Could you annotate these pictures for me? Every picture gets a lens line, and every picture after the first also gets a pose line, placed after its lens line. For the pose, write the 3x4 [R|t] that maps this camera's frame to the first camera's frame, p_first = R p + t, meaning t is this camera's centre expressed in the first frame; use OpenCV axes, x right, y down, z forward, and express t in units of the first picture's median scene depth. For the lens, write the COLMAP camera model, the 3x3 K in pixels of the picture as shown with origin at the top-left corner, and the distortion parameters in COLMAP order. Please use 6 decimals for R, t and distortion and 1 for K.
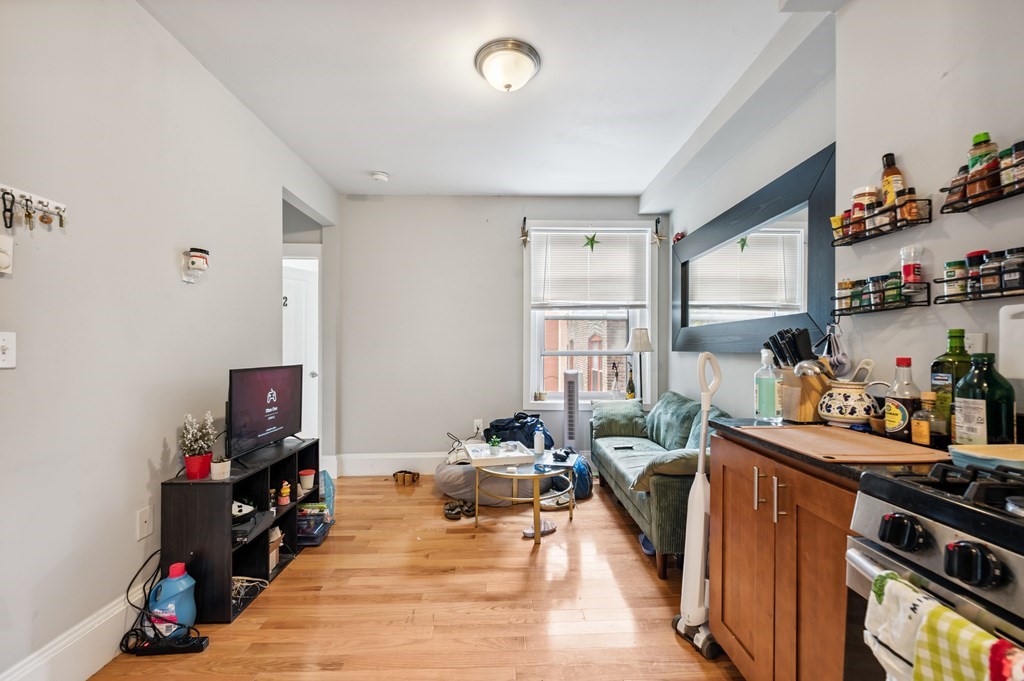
lens RADIAL K [[415.6, 0, 500.8], [0, 415.6, 347.7], [0, 0, 1]] dist [0.000073, 0.000151]
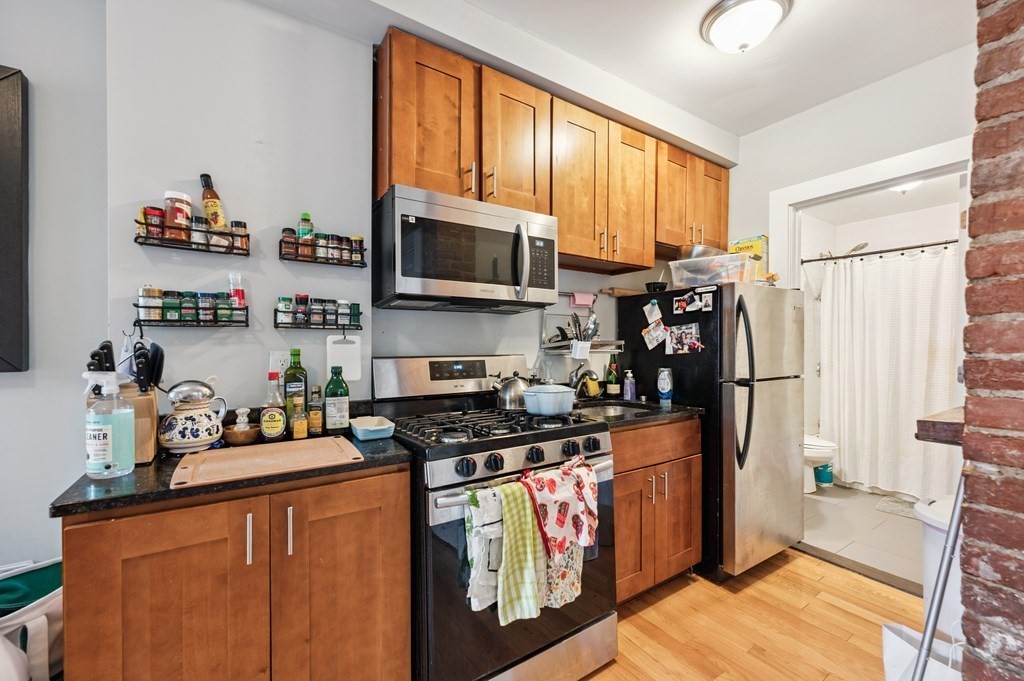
lens RADIAL K [[412.5, 0, 509.2], [0, 412.5, 346.3], [0, 0, 1]] dist [-0.001740, -0.000035]
pose [[-0.552684, -0.011776, 0.833307, -0.298311], [-0.008655, 0.999927, 0.008390, -0.051077], [-0.833346, -0.002575, -0.552746, 0.839854]]
